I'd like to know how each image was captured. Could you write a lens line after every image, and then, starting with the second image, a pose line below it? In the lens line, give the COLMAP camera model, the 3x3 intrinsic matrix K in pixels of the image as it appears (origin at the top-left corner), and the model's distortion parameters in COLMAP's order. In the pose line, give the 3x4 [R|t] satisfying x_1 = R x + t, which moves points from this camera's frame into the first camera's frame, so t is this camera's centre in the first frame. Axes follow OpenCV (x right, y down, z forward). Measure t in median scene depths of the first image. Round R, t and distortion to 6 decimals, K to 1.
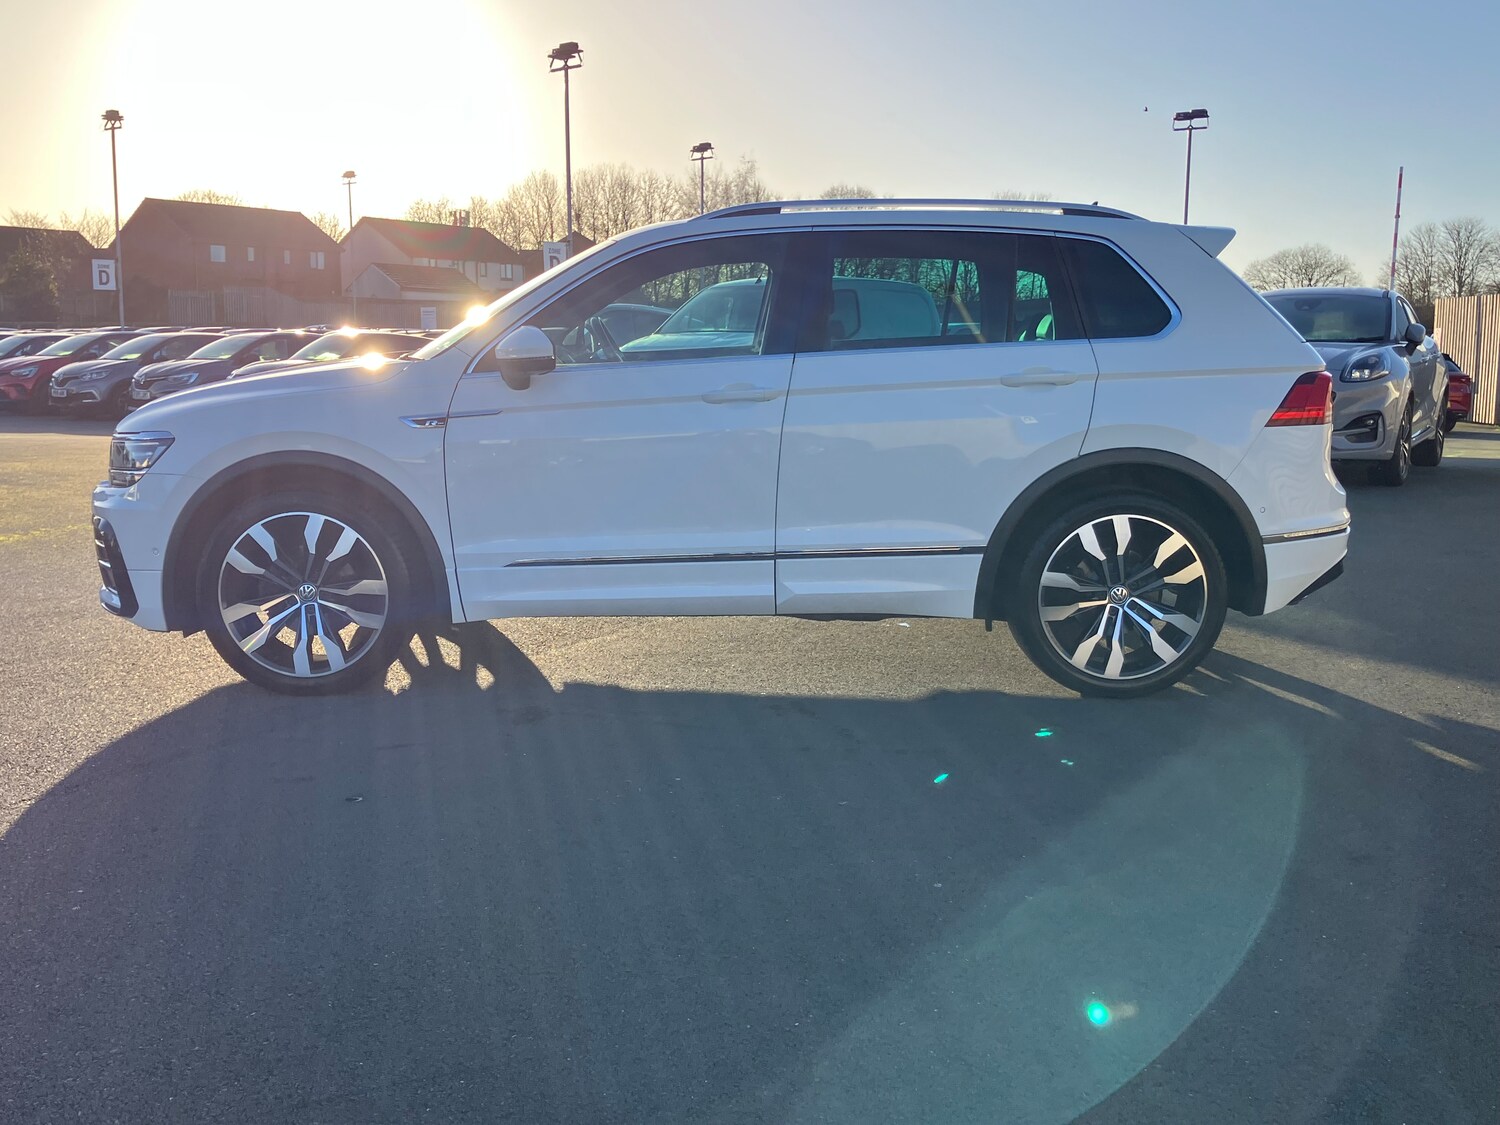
lens RADIAL K [[1520.6, 0, 725.5], [0, 1520.6, 545.6], [0, 0, 1]] dist [0.029943, 0.000000]
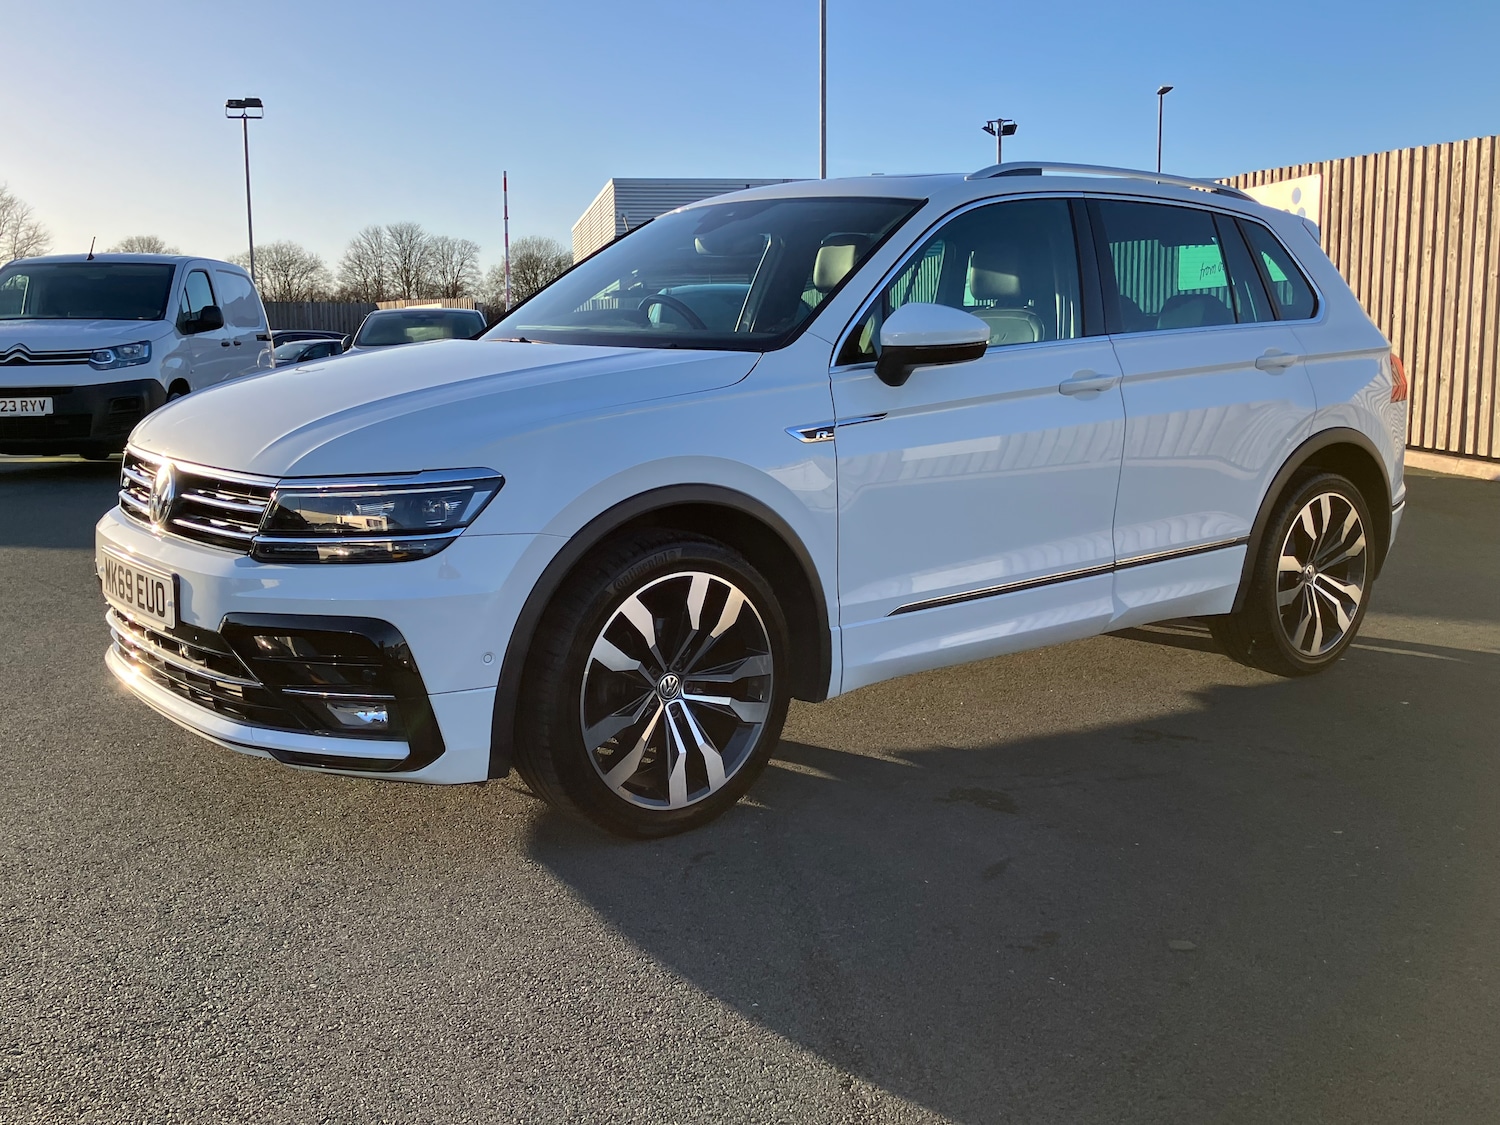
lens RADIAL K [[1520.6, 0, 722.2], [0, 1520.6, 554.1], [0, 0, 1]] dist [0.029943, 0.000000]
pose [[0.788191, -0.093527, 0.608283, -0.671606], [0.088493, 0.995337, 0.038372, -0.053913], [-0.609036, 0.023585, 0.792792, 0.435152]]
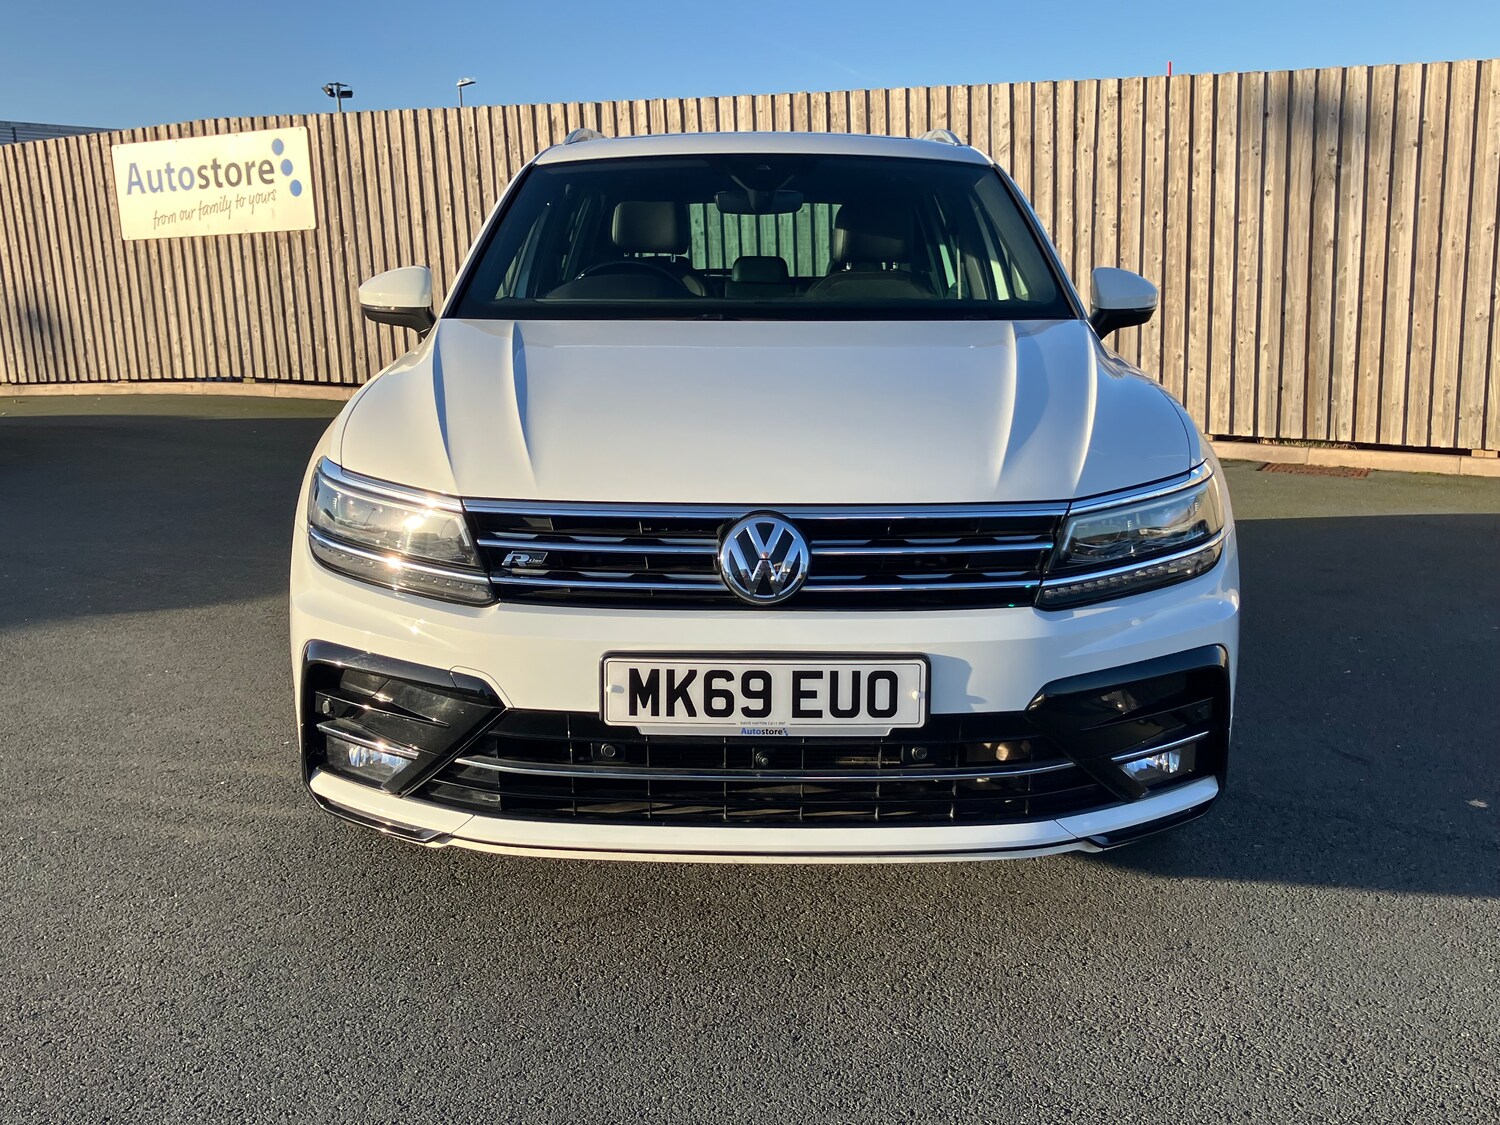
lens RADIAL K [[1520.6, 0, 721.6], [0, 1520.6, 565.4], [0, 0, 1]] dist [0.029943, 0.000000]
pose [[0.025095, -0.197780, 0.979925, -0.935103], [0.154298, 0.969254, 0.191675, -0.173536], [-0.987706, 0.146391, 0.054840, 1.145488]]
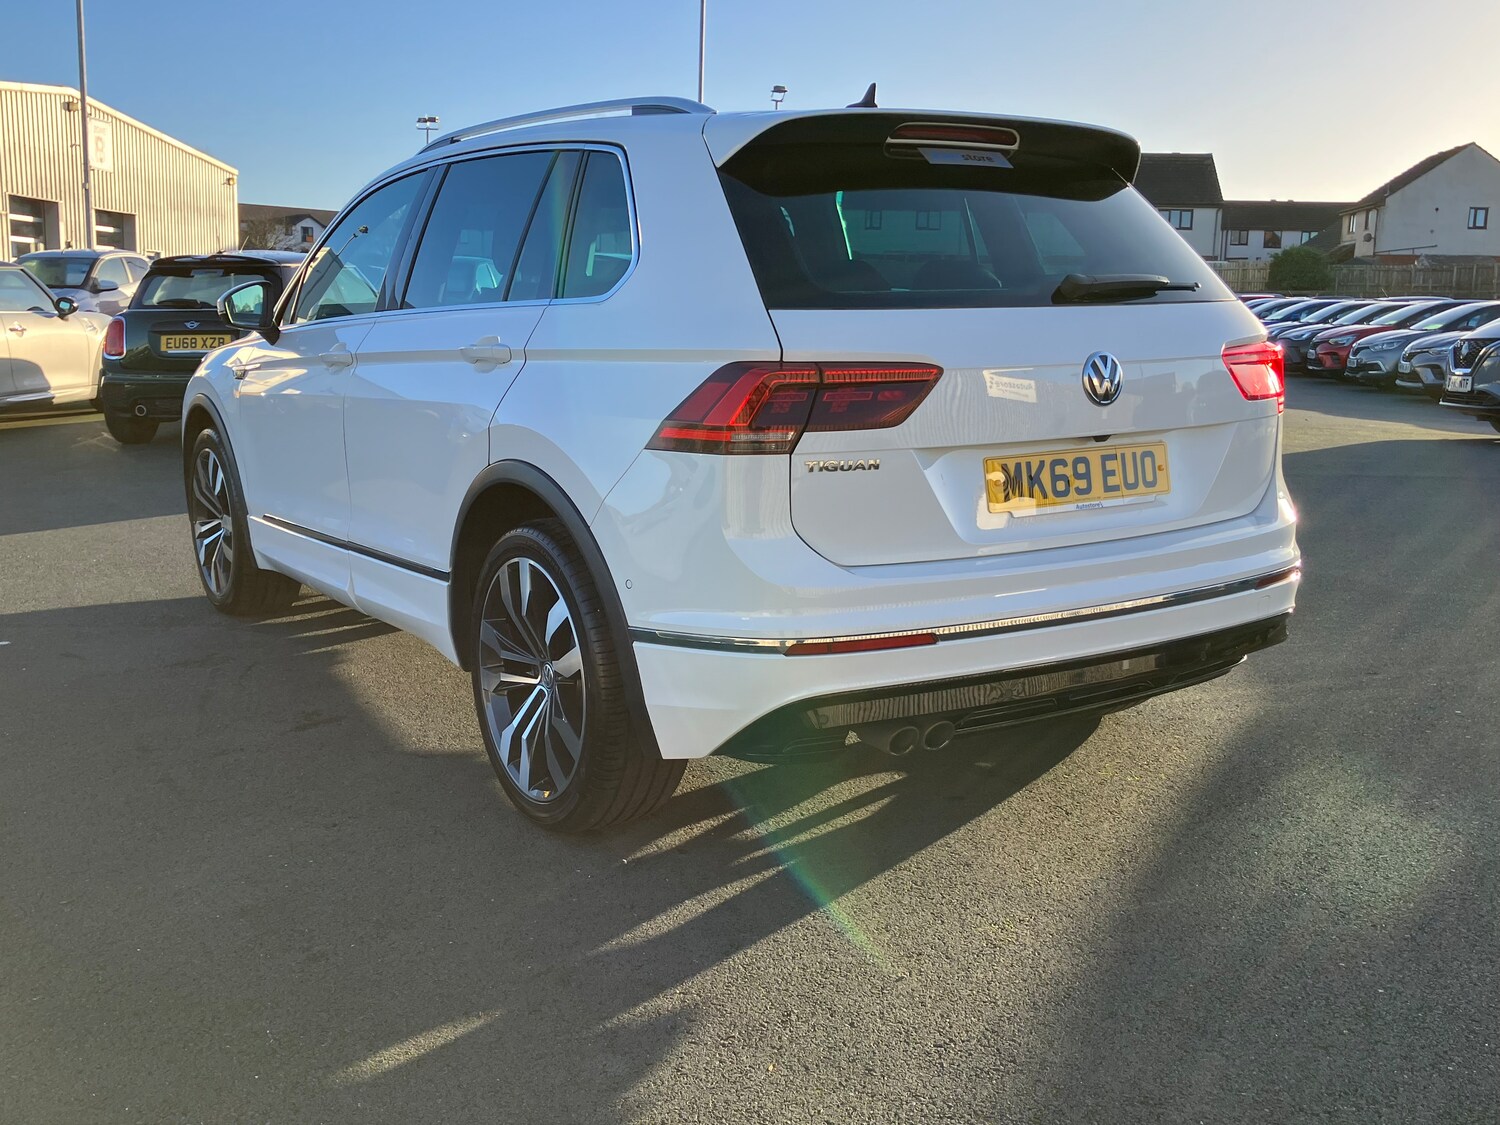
lens RADIAL K [[1520.6, 0, 766.3], [0, 1520.6, 574.2], [0, 0, 1]] dist [0.029943, 0.000000]
pose [[0.549598, 0.154433, -0.821032, 0.873321], [-0.124154, 0.986951, 0.102533, -0.095581], [0.826153, 0.045582, 0.561600, 0.699658]]
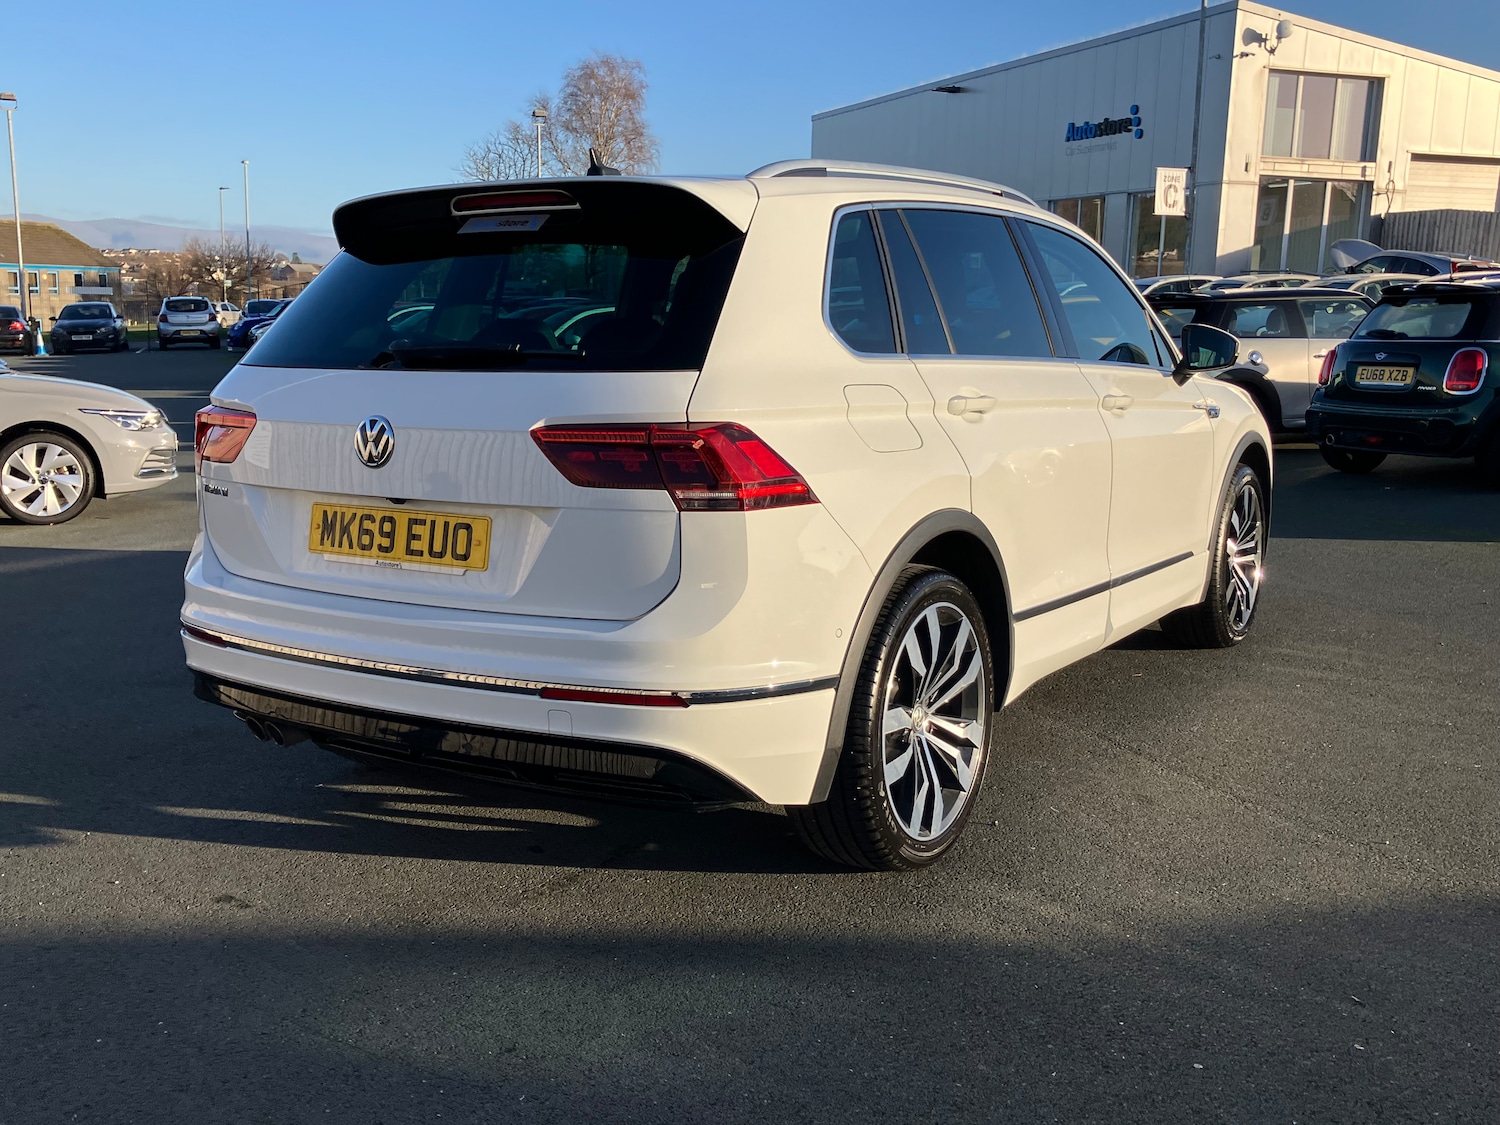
lens RADIAL K [[1520.6, 0, 725.3], [0, 1520.6, 567.0], [0, 0, 1]] dist [0.029943, 0.000000]
pose [[-0.551477, 0.142134, -0.821992, 0.877467], [-0.118159, 0.962133, 0.245639, -0.250723], [0.825780, 0.232590, -0.513799, 1.616978]]
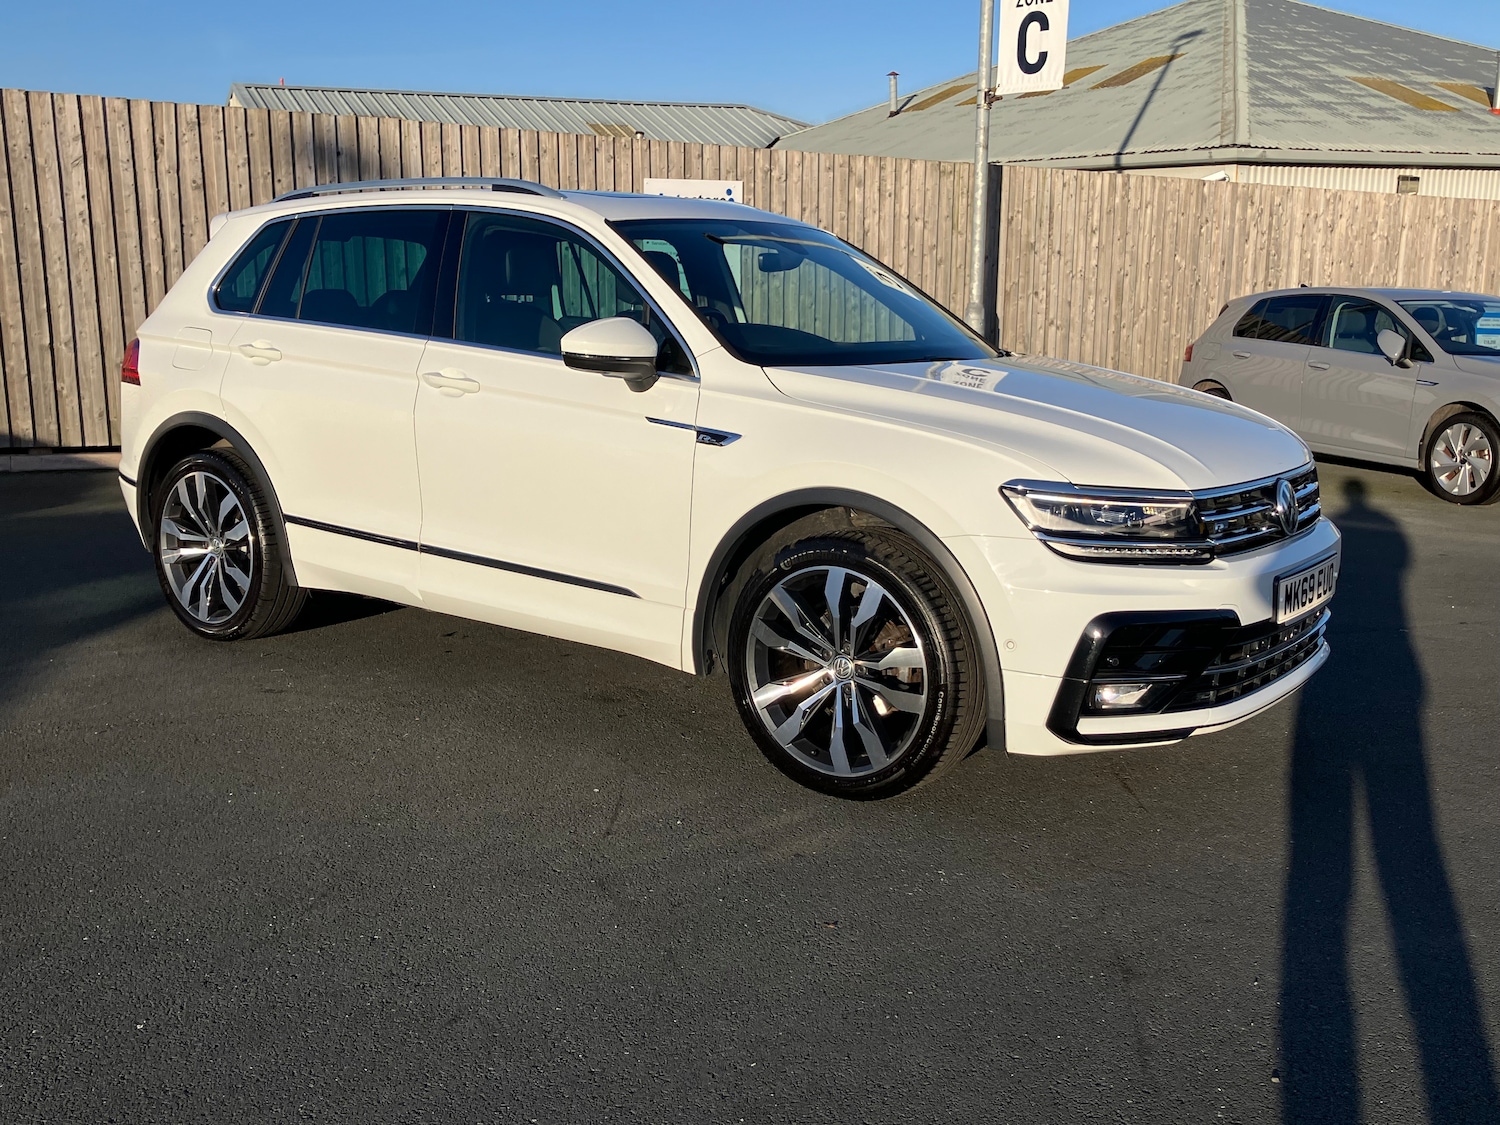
lens RADIAL K [[1520.6, 0, 742.5], [0, 1520.6, 554.5], [0, 0, 1]] dist [0.029943, 0.000000]
pose [[-0.794822, -0.124775, 0.593877, -0.707492], [0.073420, 0.951672, 0.298211, -0.316958], [-0.602385, 0.280627, -0.747249, 1.944744]]
